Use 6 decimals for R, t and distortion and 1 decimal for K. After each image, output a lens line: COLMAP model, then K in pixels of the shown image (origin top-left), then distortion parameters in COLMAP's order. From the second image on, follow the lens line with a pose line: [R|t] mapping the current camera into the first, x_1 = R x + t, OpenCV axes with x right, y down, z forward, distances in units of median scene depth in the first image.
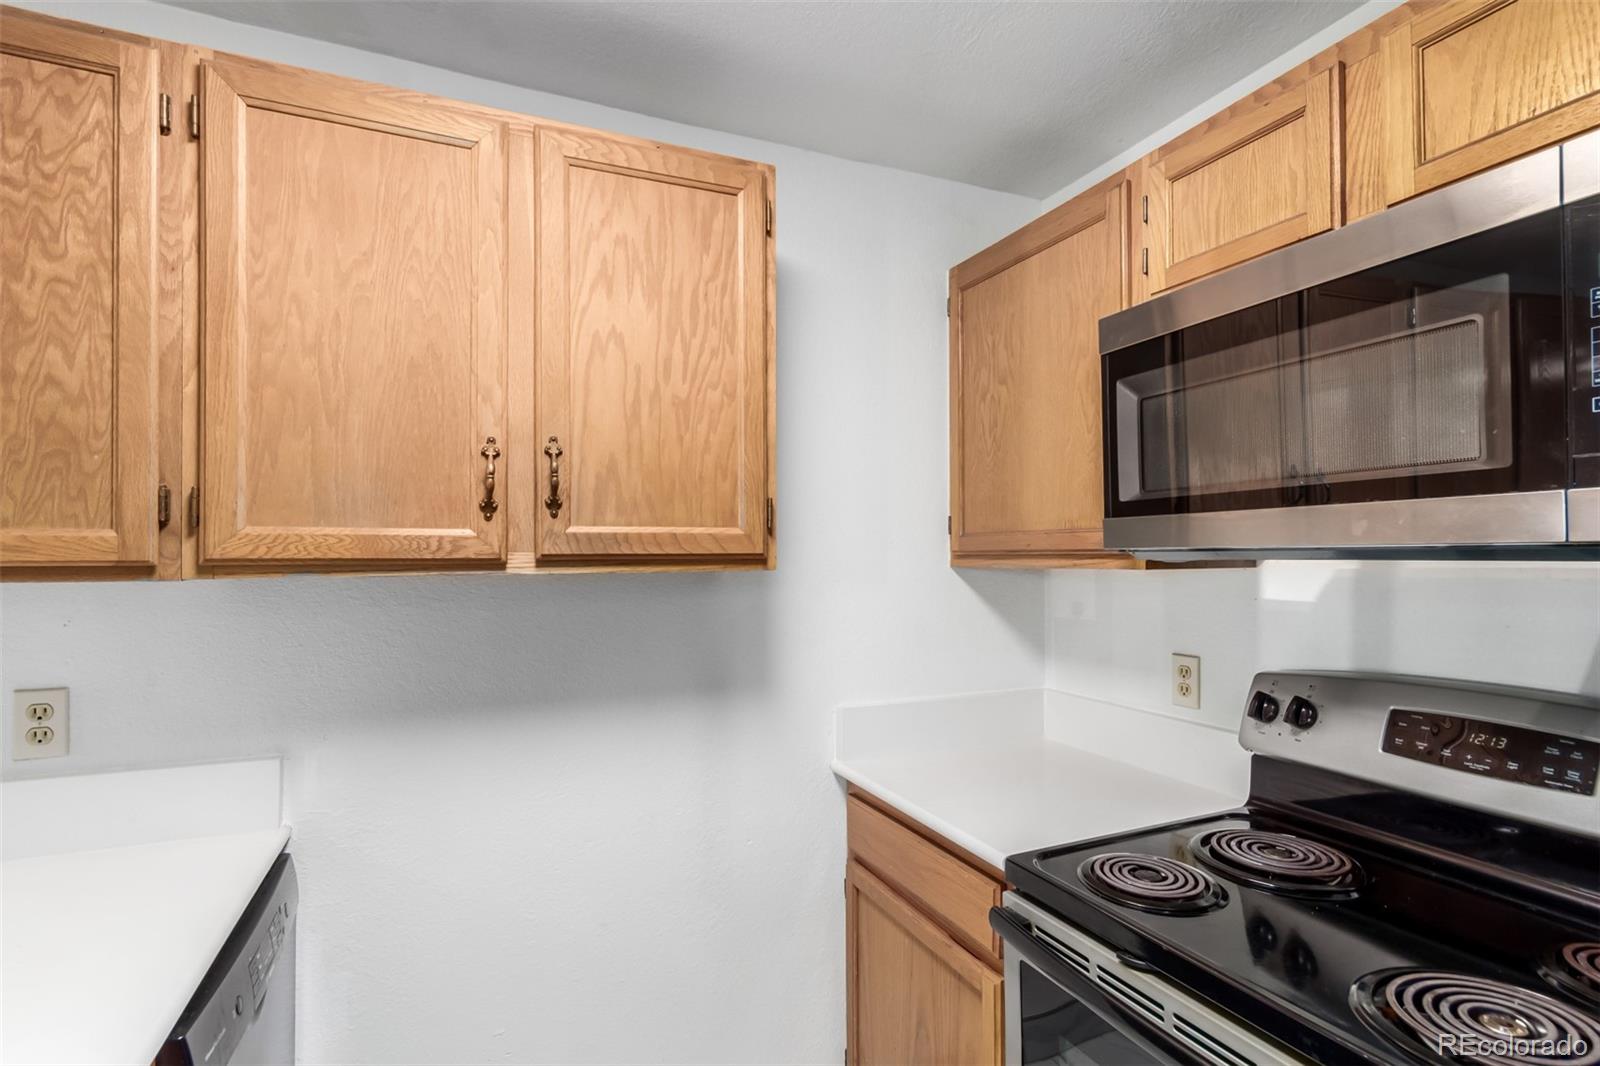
lens RADIAL K [[773.9, 0, 793.0], [0, 773.9, 545.0], [0, 0, 1]] dist [0.003863, -0.000284]
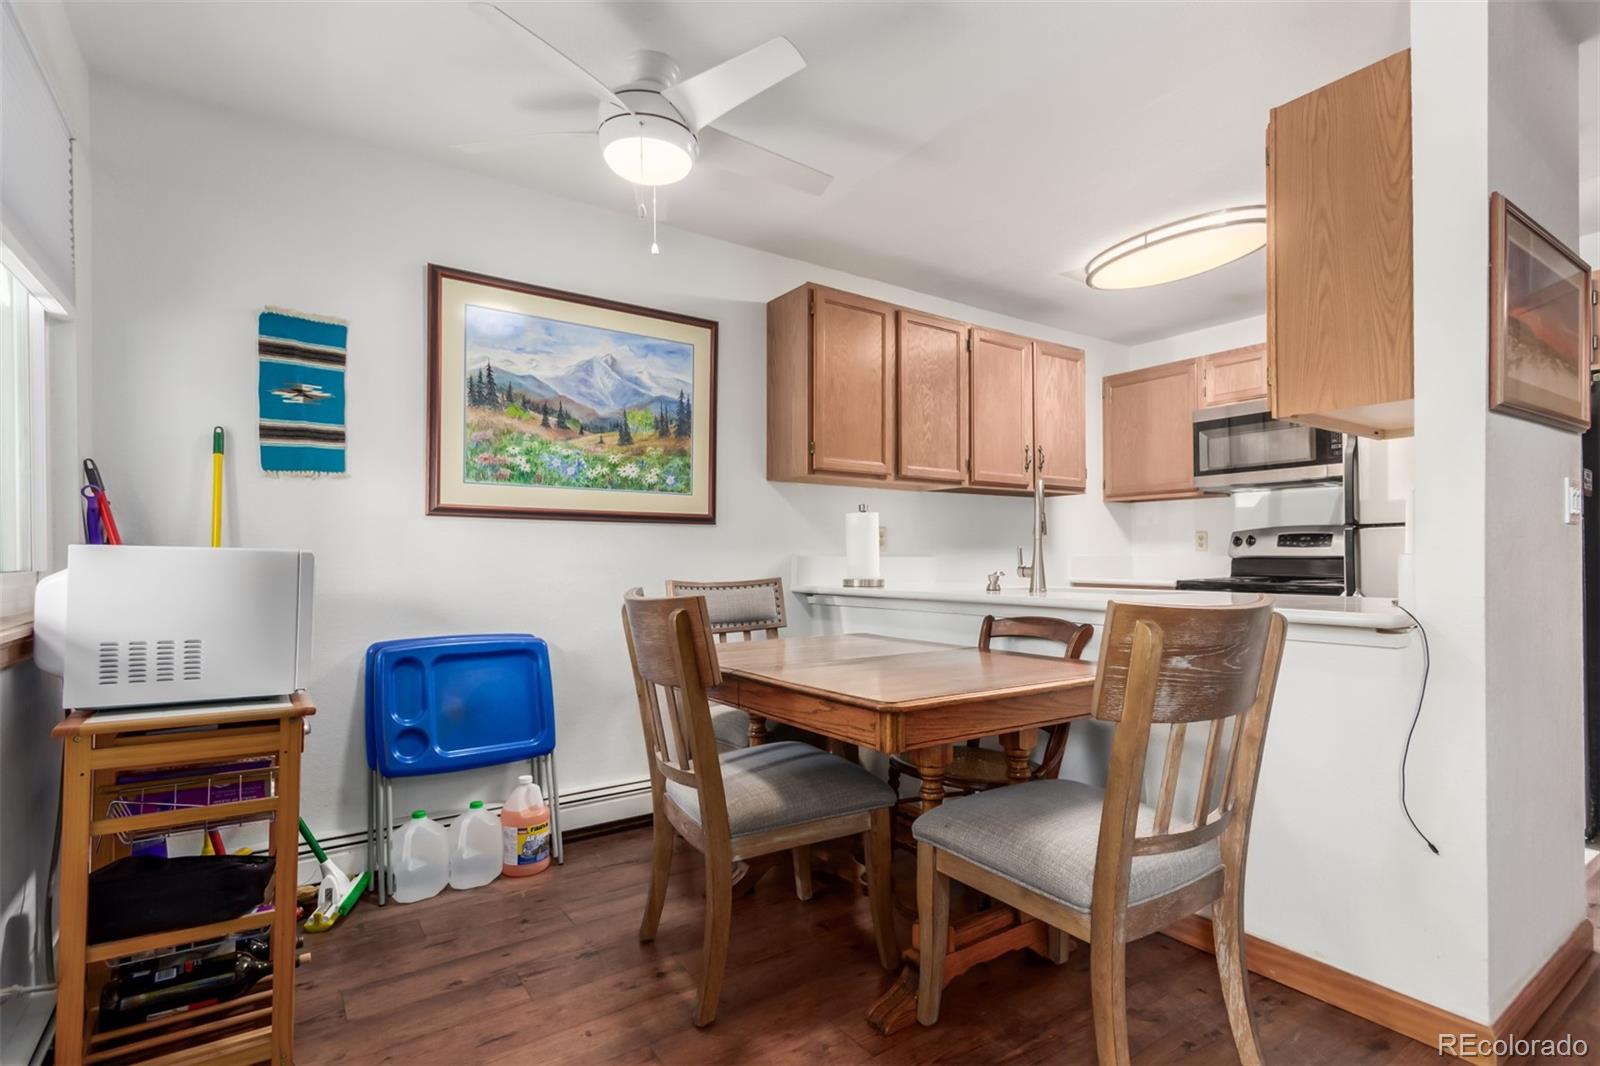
lens RADIAL K [[773.9, 0, 788.1], [0, 773.9, 558.0], [0, 0, 1]] dist [0.003863, -0.000284]
pose [[0.981425, -0.000567, 0.191846, -1.824999], [-0.002217, 0.999895, 0.014297, 0.254953], [-0.191834, -0.014457, 0.981321, -1.756498]]
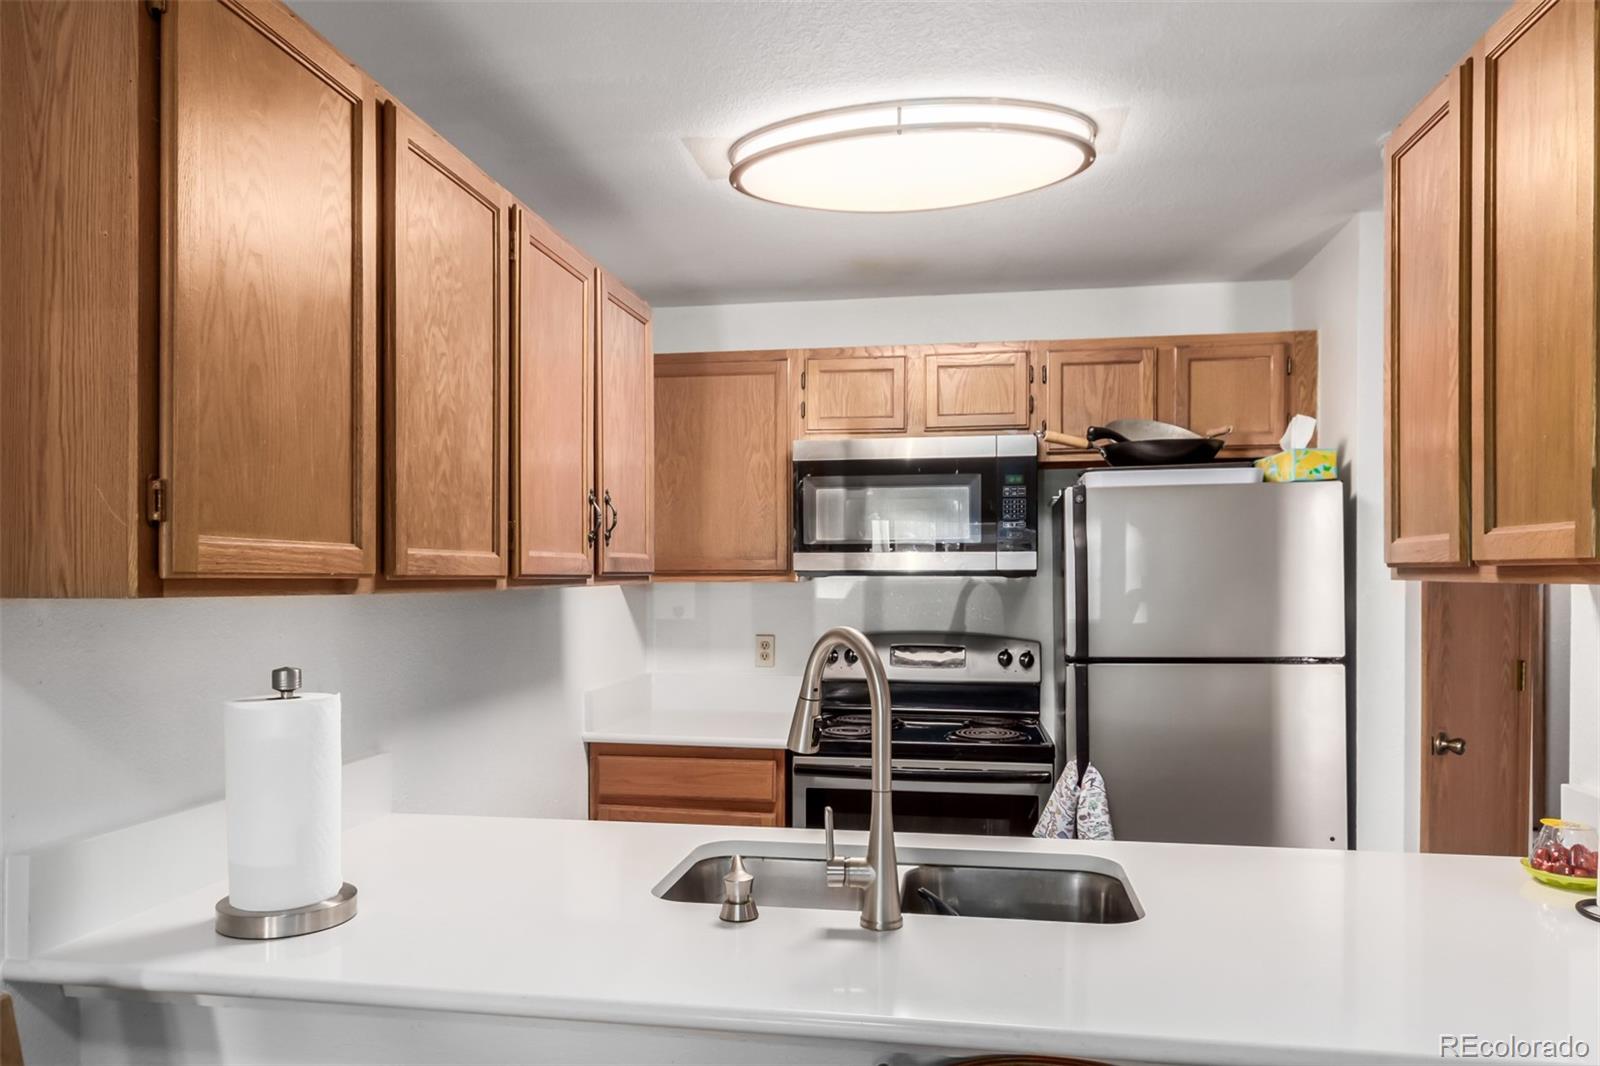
lens RADIAL K [[1077.8, 0, 794.3], [0, 1077.8, 570.2], [0, 0, 1]] dist [-0.011610, -0.002899]
pose [[0.546150, 0.004762, 0.837674, -1.755041], [-0.011859, 0.999928, 0.002048, 0.000447], [-0.837604, -0.011053, 0.546167, -0.370790]]
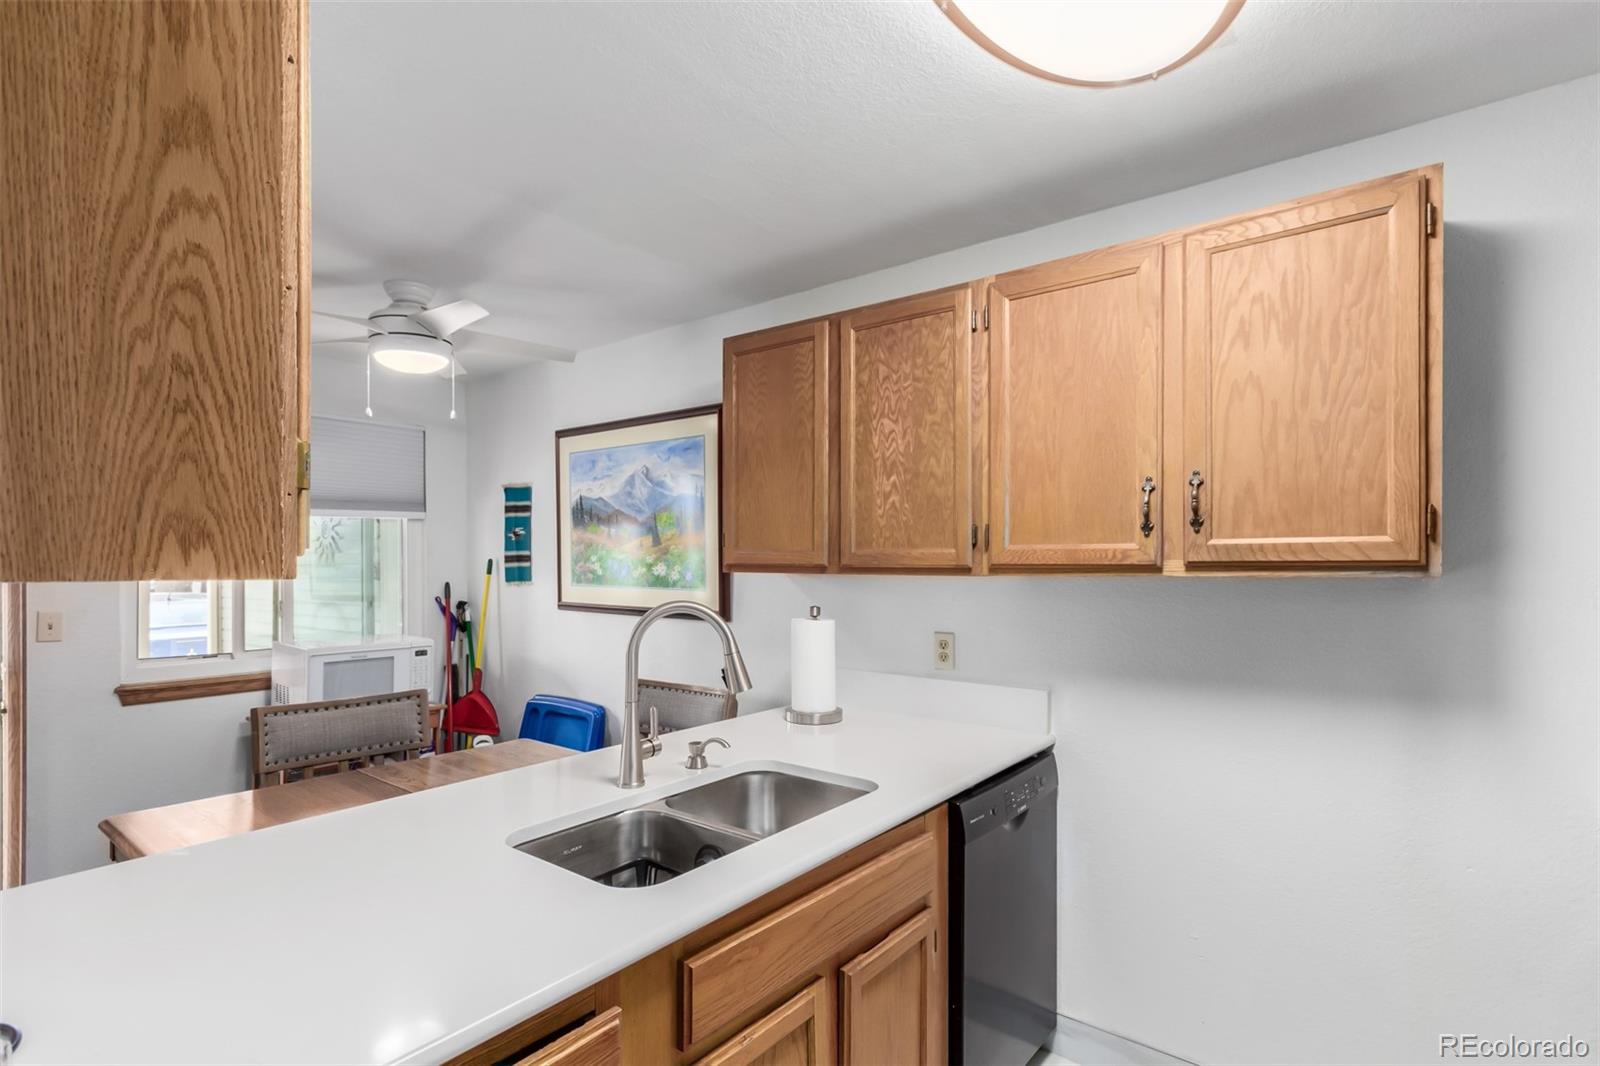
lens RADIAL K [[773.9, 0, 799.5], [0, 773.9, 559.8], [0, 0, 1]] dist [0.003863, -0.000284]
pose [[0.479303, -0.003895, -0.877641, 0.501713], [0.007529, 0.999972, -0.000326, 0.004636], [0.877617, -0.006452, 0.479318, -0.203019]]
